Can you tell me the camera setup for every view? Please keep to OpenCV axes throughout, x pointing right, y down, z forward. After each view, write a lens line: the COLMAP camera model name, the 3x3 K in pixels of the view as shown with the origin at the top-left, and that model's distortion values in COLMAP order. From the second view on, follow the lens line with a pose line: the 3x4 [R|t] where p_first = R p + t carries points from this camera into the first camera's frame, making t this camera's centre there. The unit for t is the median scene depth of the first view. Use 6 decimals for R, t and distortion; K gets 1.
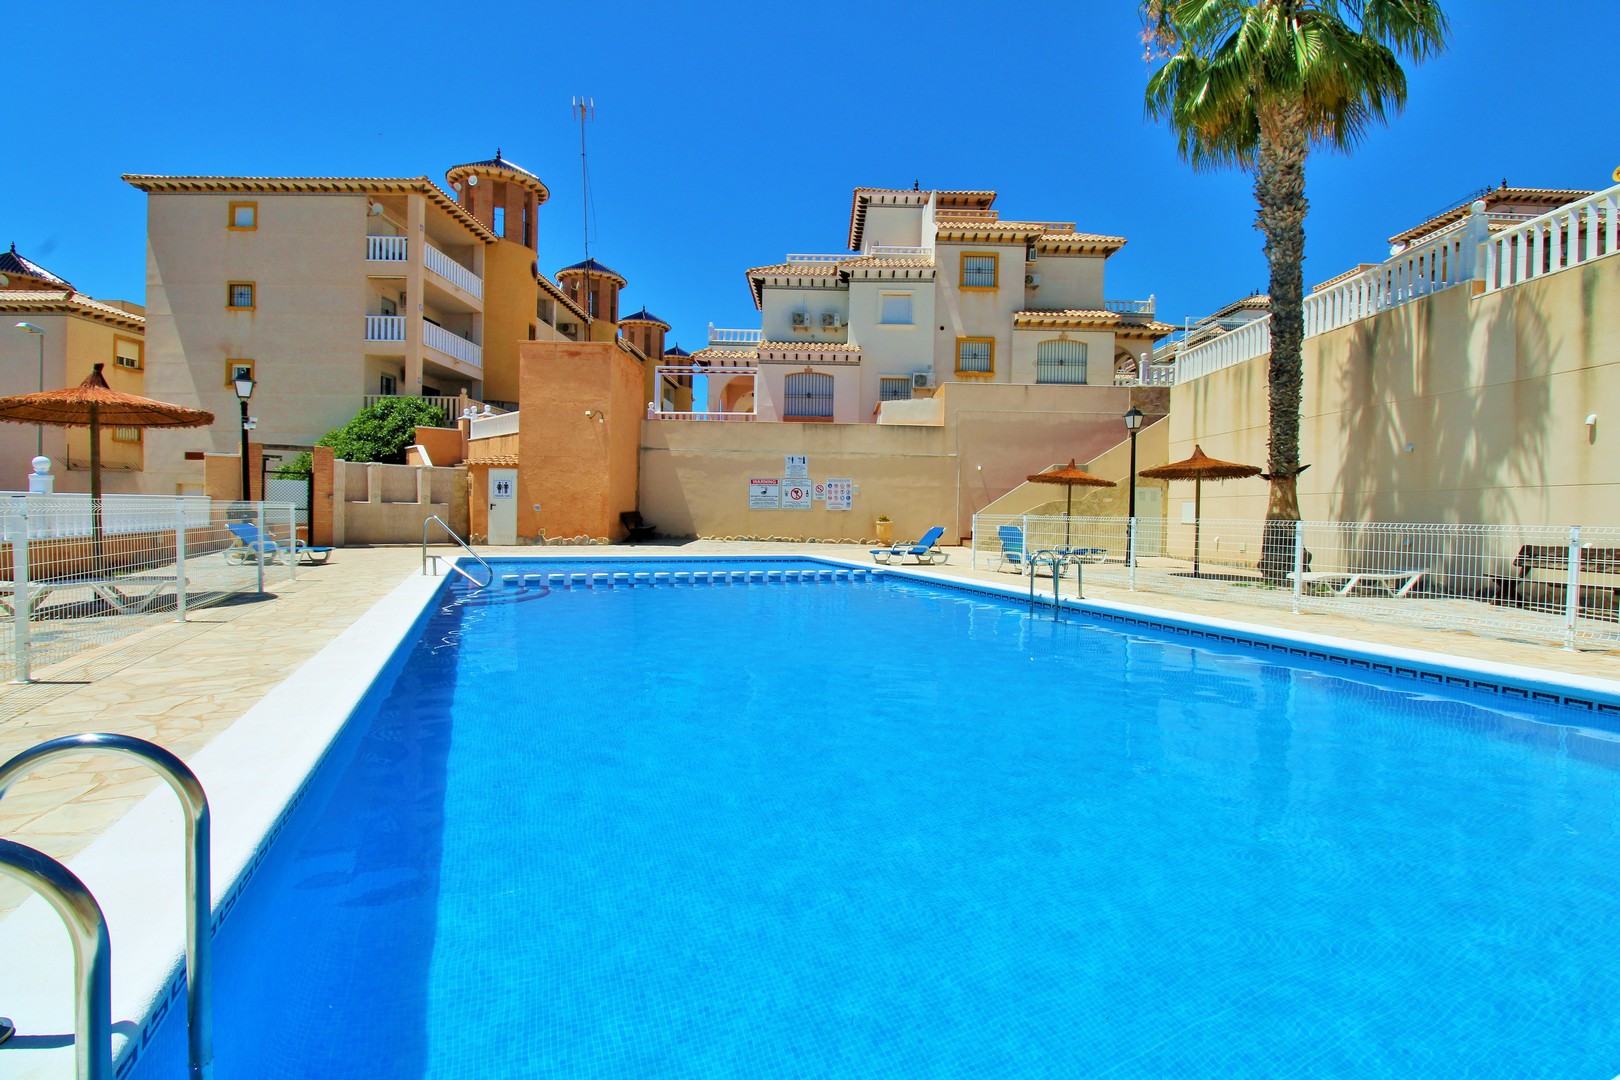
lens RADIAL K [[744.3, 0, 801.1], [0, 744.3, 541.4], [0, 0, 1]] dist [-0.009491, -0.006908]
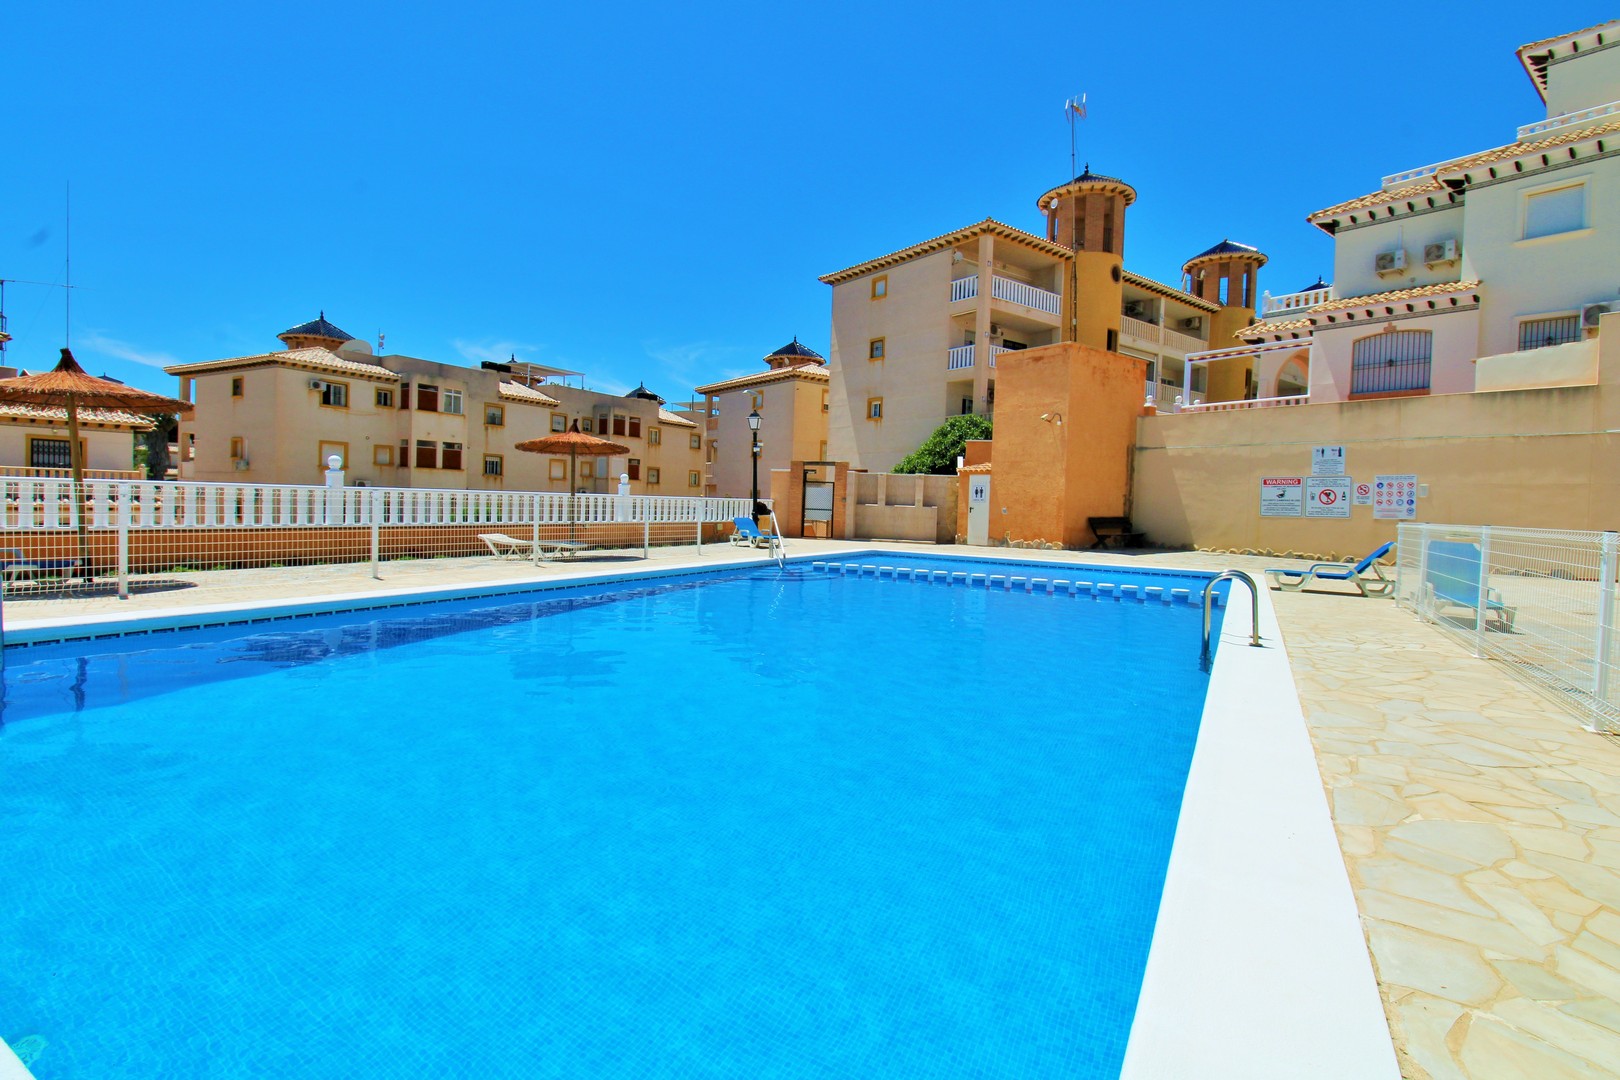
lens RADIAL K [[744.3, 0, 795.6], [0, 744.3, 532.5], [0, 0, 1]] dist [-0.009491, -0.006908]
pose [[0.609863, 0.030598, -0.791916, 0.233913], [-0.051190, 0.998689, -0.000834, 0.000090], [0.790852, 0.041047, 0.610630, 0.105757]]
